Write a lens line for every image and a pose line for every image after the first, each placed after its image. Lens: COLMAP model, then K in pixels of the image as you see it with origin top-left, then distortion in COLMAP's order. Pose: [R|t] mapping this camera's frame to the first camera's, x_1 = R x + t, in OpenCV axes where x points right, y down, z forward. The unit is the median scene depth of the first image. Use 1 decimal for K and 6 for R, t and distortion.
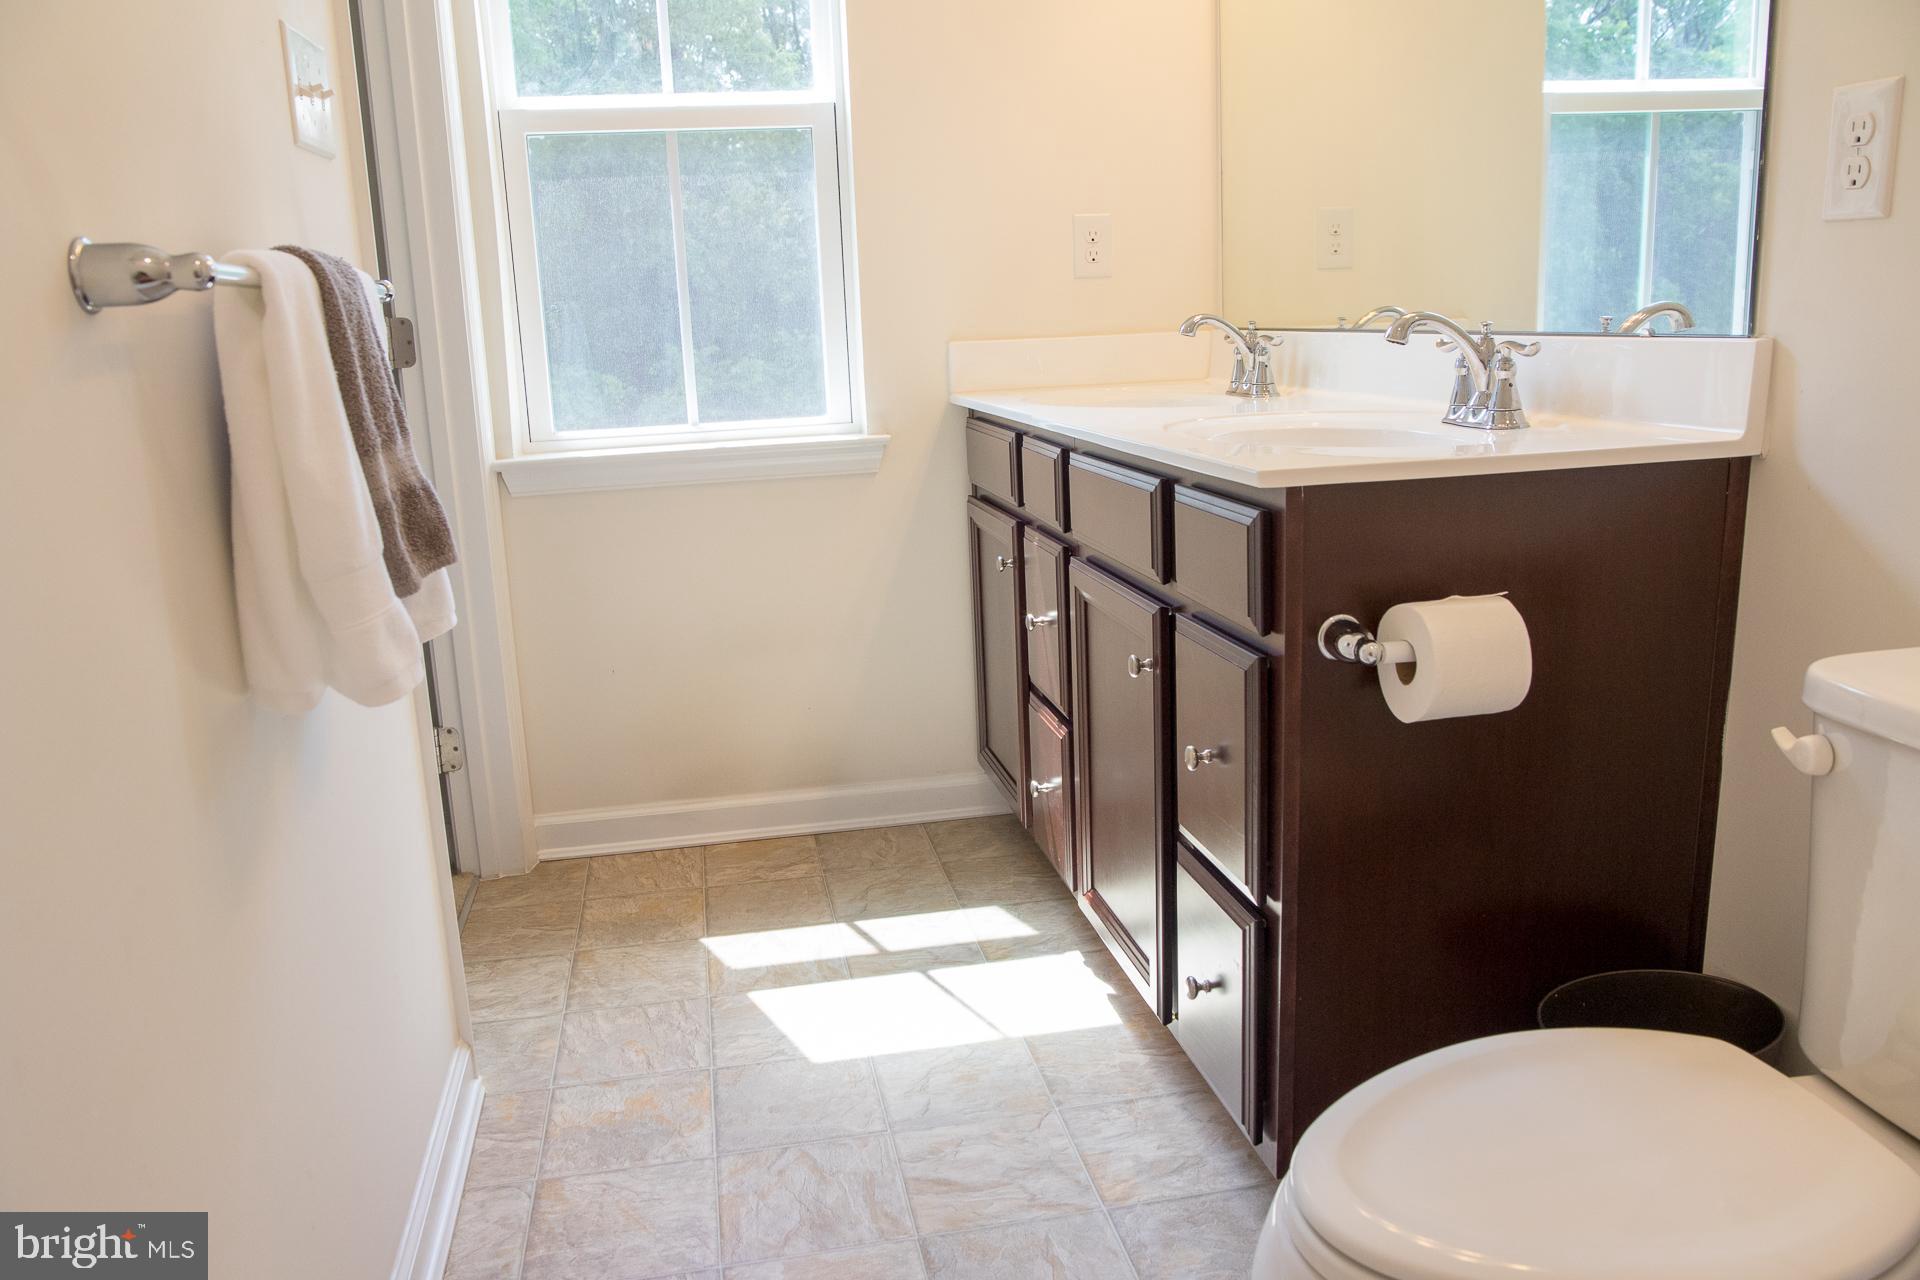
lens RADIAL K [[1424.2, 0, 960.5], [0, 1424.2, 647.2], [0, 0, 1]] dist [-0.076441, 0.056265]
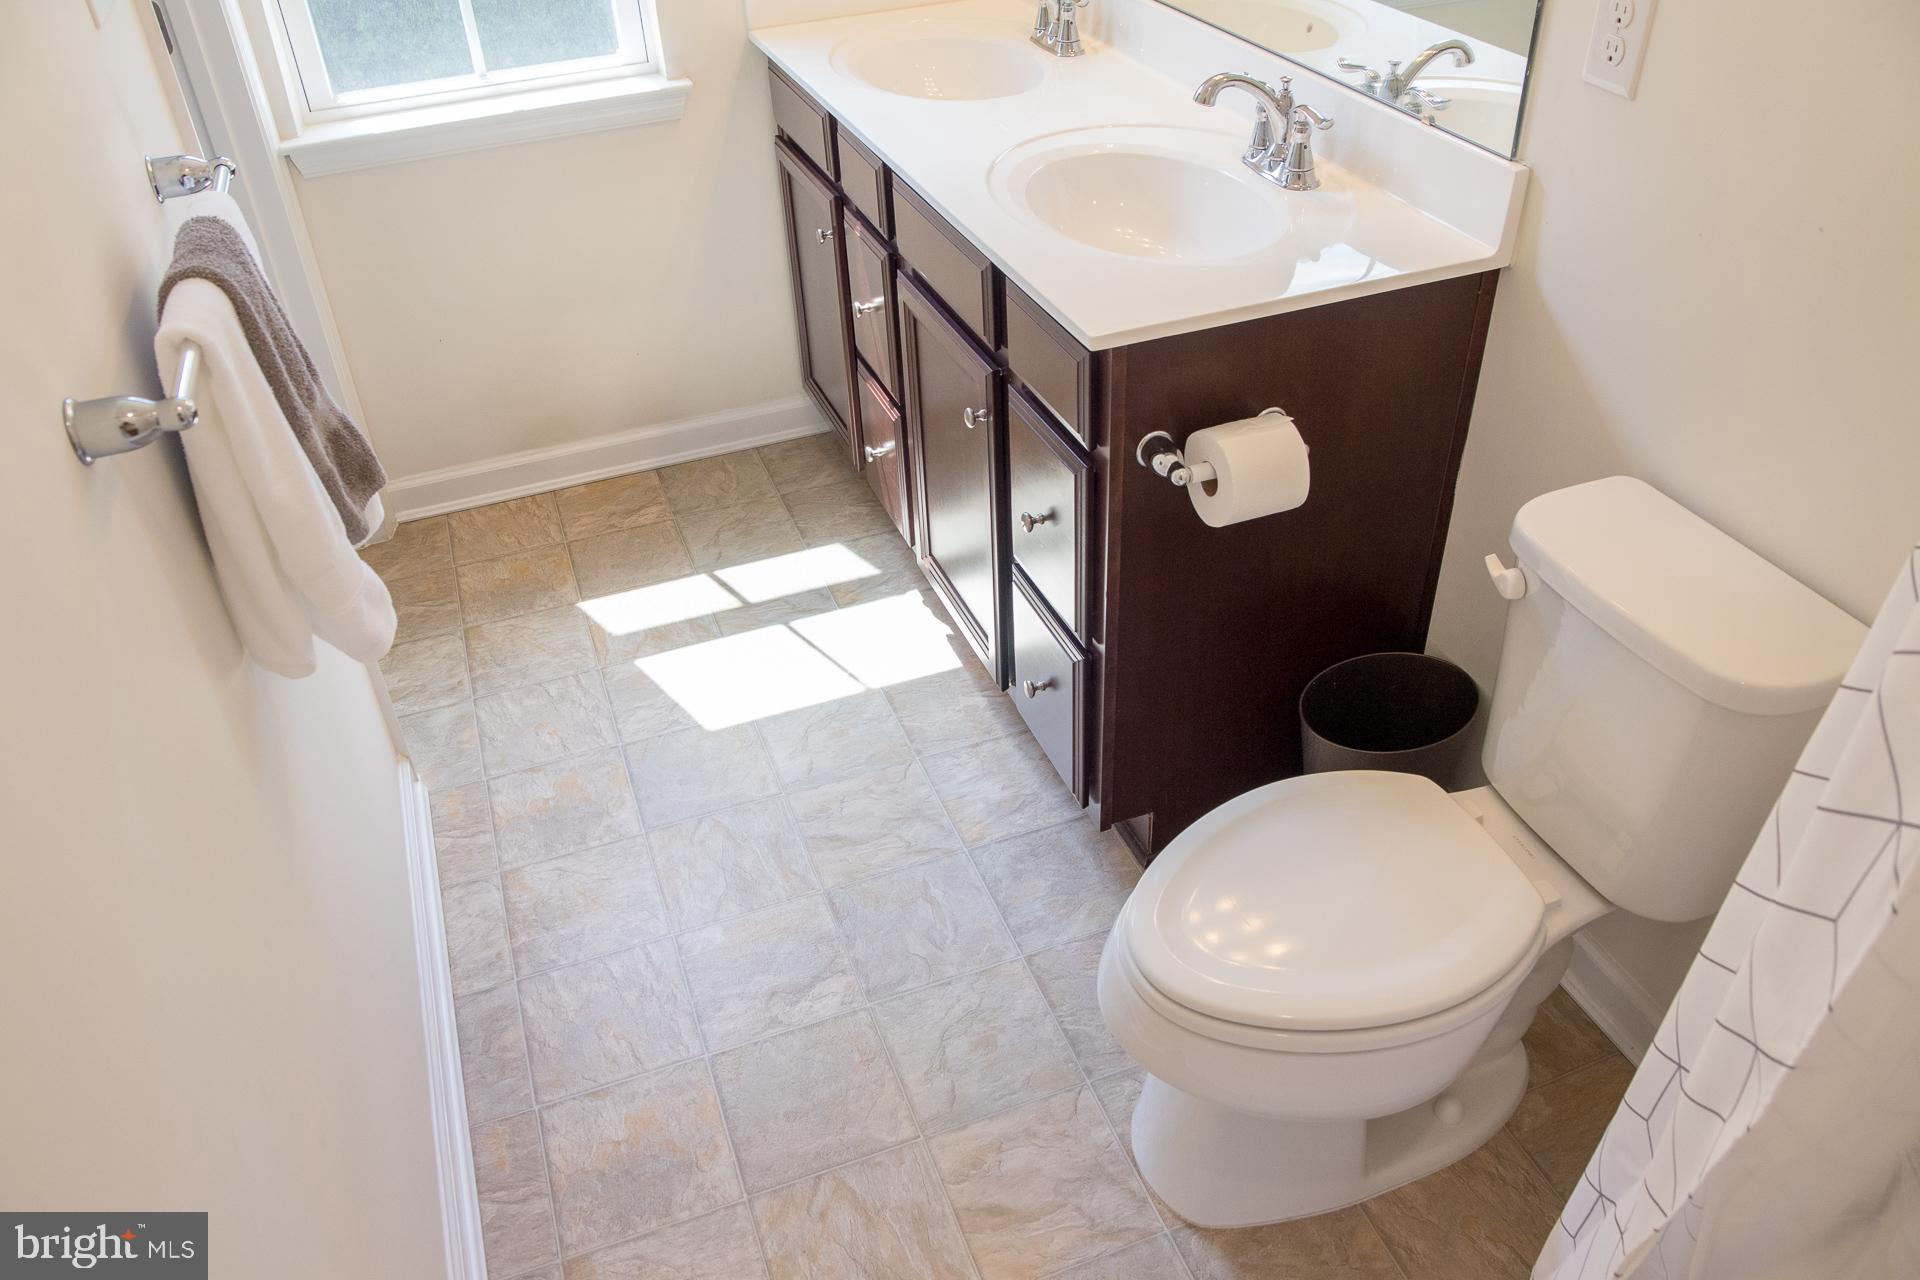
lens RADIAL K [[1424.2, 0, 960.5], [0, 1424.2, 647.2], [0, 0, 1]] dist [-0.076441, 0.056265]
pose [[0.986136, -0.098165, 0.133791, -0.046723], [0.036672, 0.915241, 0.401235, -0.235333], [-0.161838, -0.390766, 0.906151, -0.078738]]
